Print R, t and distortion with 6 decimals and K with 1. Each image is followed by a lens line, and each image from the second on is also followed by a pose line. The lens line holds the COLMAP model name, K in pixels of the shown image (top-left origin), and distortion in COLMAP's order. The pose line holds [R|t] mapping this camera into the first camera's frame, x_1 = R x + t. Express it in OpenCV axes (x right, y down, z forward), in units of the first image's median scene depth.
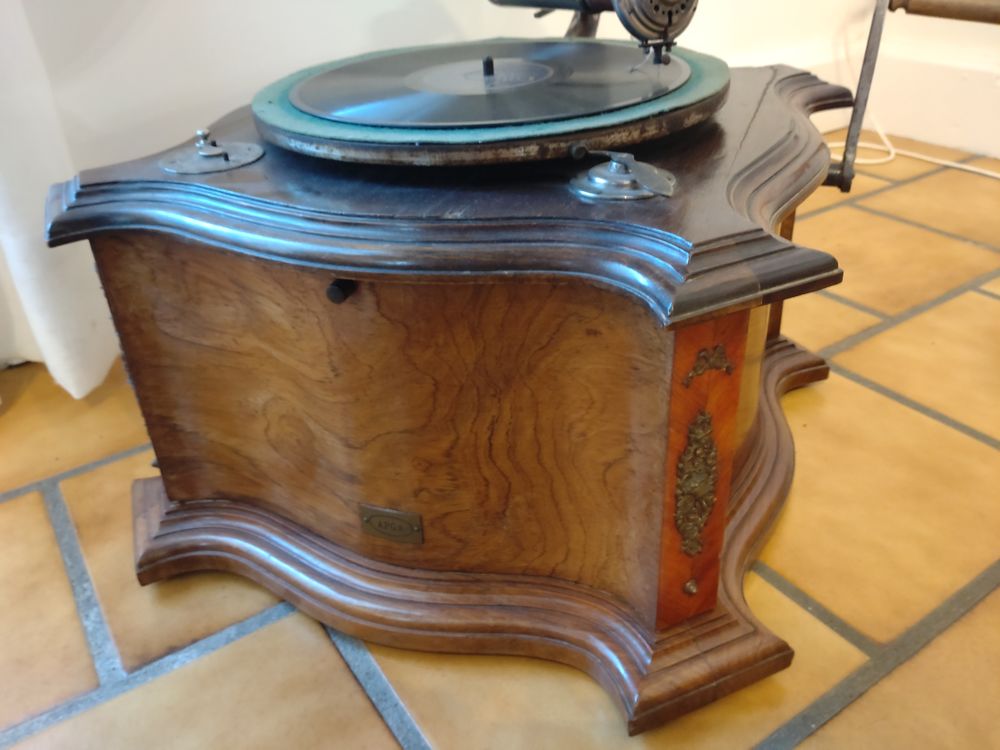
lens RADIAL K [[826.2, 0, 500.0], [0, 826.2, 375.0], [0, 0, 1]] dist [0.115515, -0.292068]
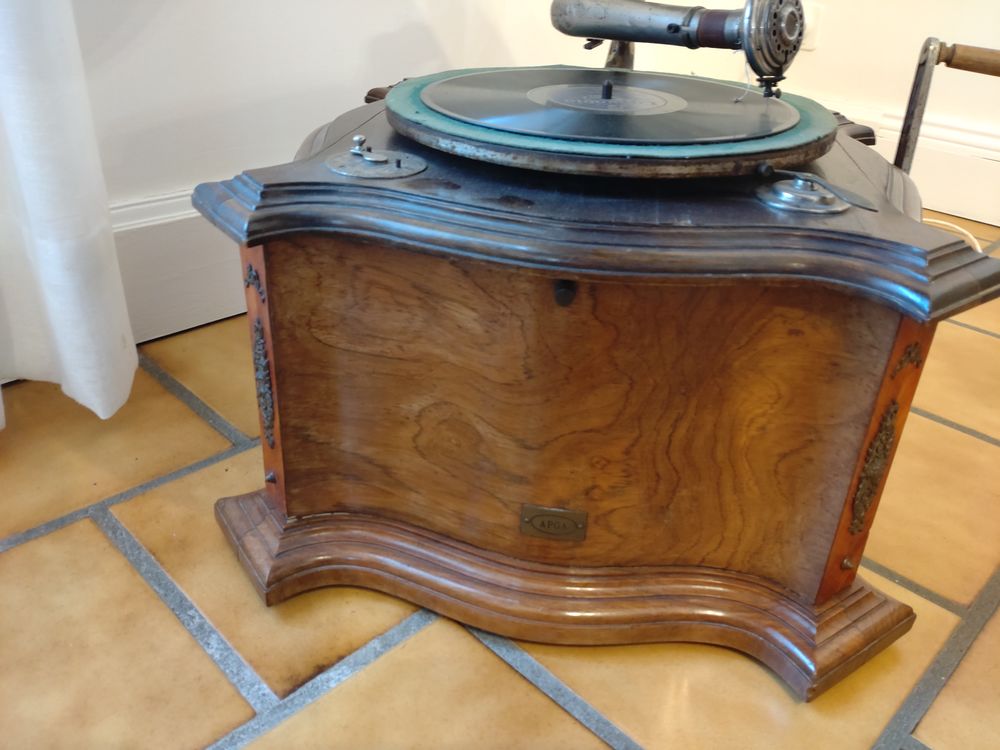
lens RADIAL K [[826.2, 0, 500.0], [0, 826.2, 375.0], [0, 0, 1]] dist [0.115515, -0.292068]
pose [[0.976417, -0.013275, 0.215485, -0.438907], [0.020022, 0.999374, -0.029161, 0.025623], [-0.214963, 0.032787, 0.976072, 0.004035]]
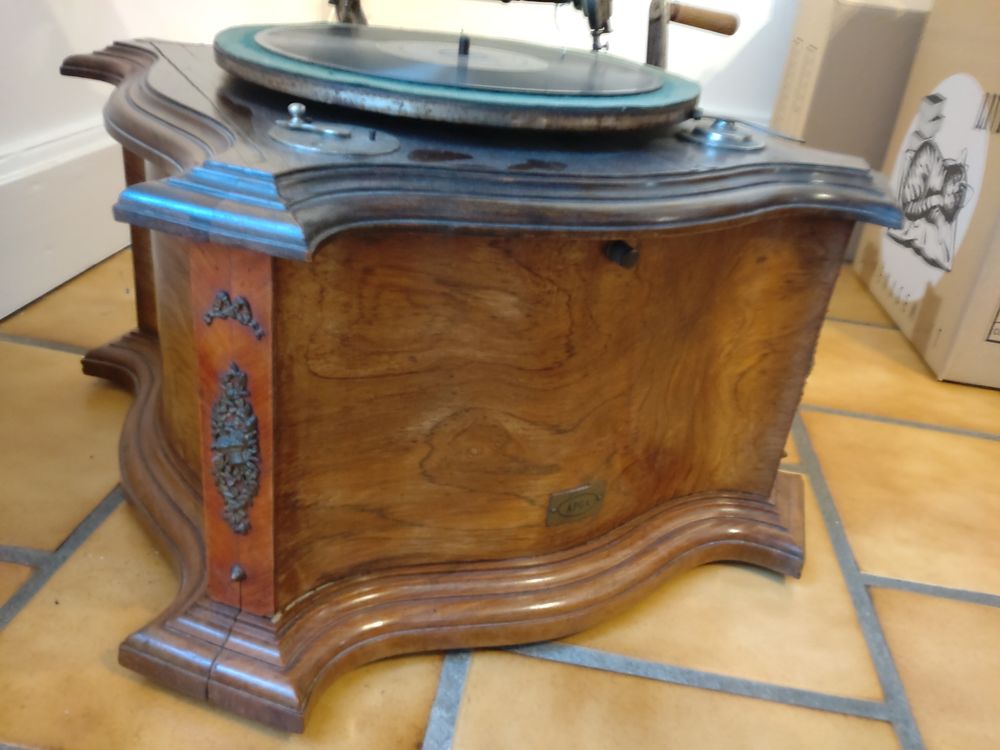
lens RADIAL K [[826.2, 0, 500.0], [0, 826.2, 375.0], [0, 0, 1]] dist [0.115515, -0.292068]
pose [[0.646005, -0.233669, 0.726688, -0.911901], [0.254282, 0.963496, 0.083766, -0.075577], [-0.719734, 0.130671, 0.681841, 0.400749]]
